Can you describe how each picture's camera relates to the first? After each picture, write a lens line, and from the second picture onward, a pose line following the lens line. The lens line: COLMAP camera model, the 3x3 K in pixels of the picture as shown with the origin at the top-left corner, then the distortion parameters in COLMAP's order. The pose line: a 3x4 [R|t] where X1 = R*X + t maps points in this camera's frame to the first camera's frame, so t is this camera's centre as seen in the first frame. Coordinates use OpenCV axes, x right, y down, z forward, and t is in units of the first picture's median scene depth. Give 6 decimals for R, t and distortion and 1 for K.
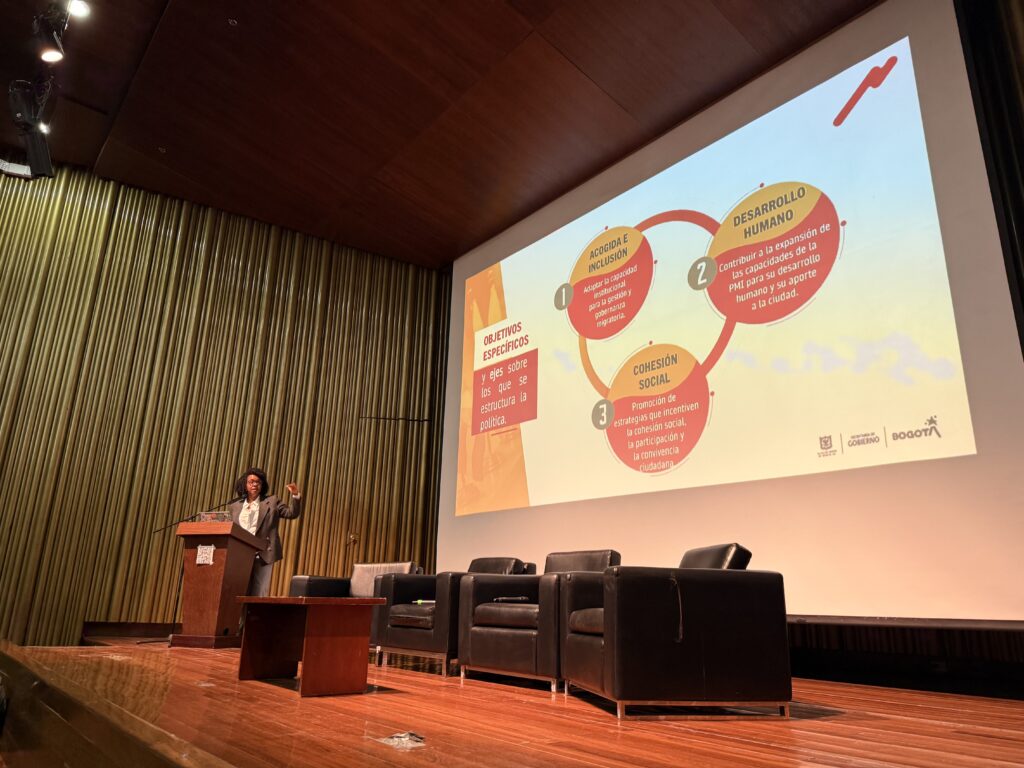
lens RADIAL K [[716.2, 0, 509.6], [0, 716.2, 380.1], [0, 0, 1]] dist [0.067770, -0.091212]
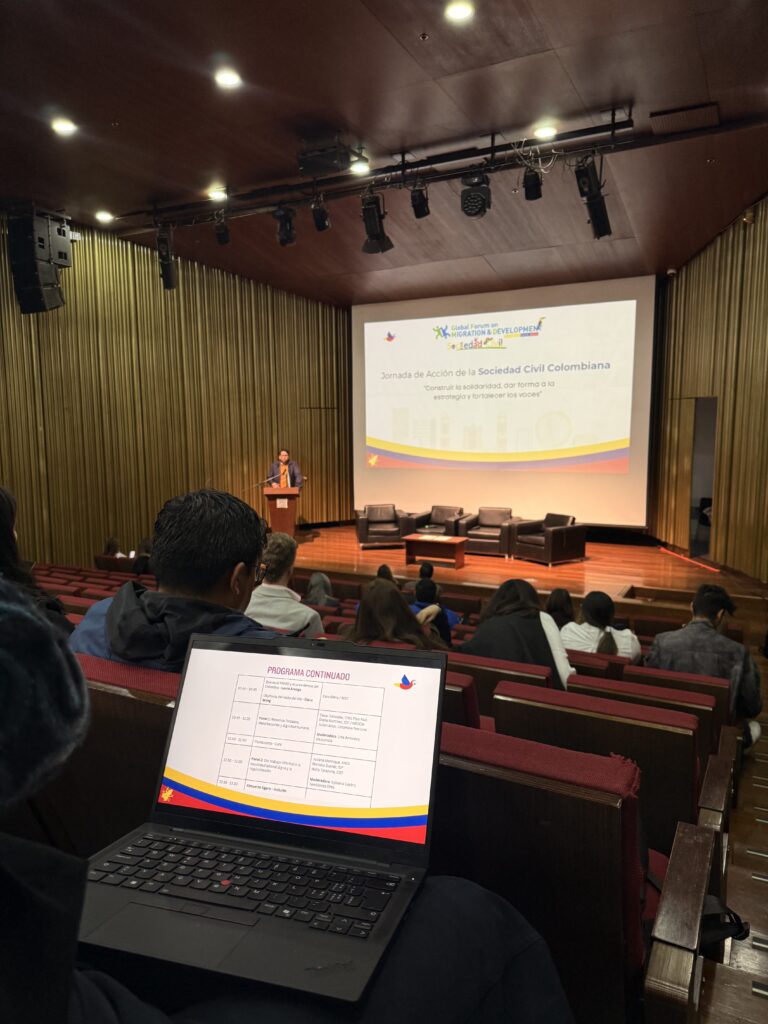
lens RADIAL K [[716.2, 0, 364.0], [0, 716.2, 531.2], [0, 0, 1]] dist [0.067770, -0.091212]
pose [[0.925297, -0.090241, 0.368351, -0.935604], [-0.079869, 0.903126, 0.421883, -0.532419], [-0.370738, -0.419787, 0.828452, -0.736527]]
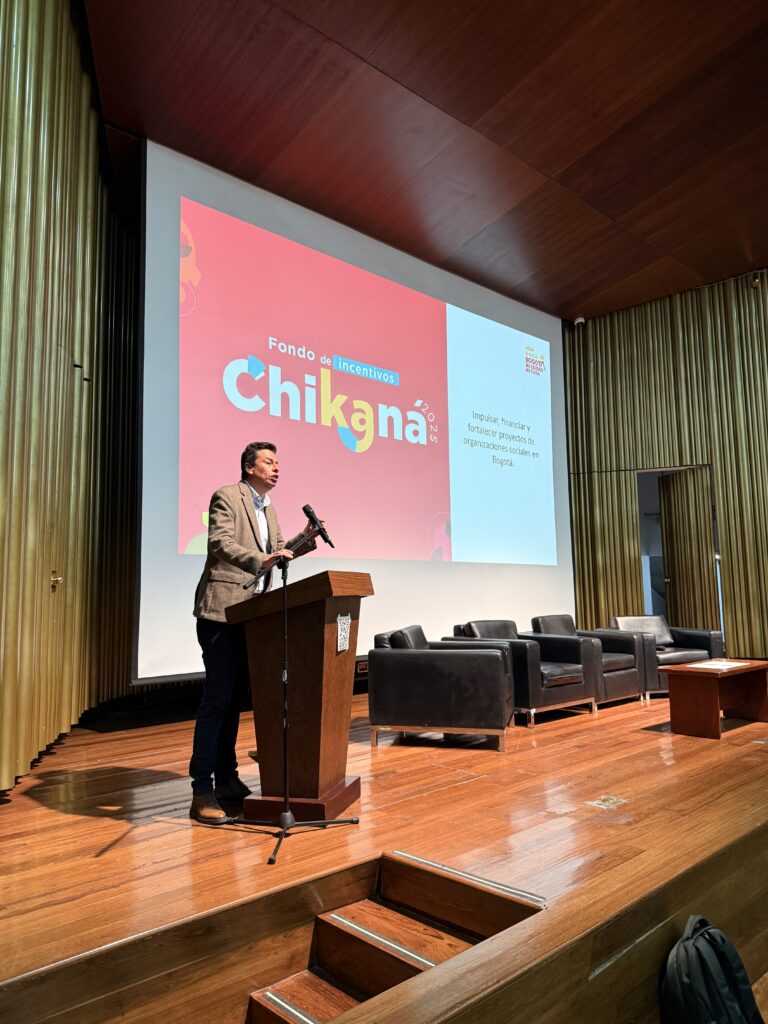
lens RADIAL K [[716.2, 0, 379.8], [0, 716.2, 514.0], [0, 0, 1]] dist [0.067770, -0.091212]
pose [[-0.068064, 0.089970, 0.993616, -0.927576], [-0.278568, 0.954602, -0.105519, 0.205392], [-0.958002, -0.283972, -0.039912, 1.011482]]
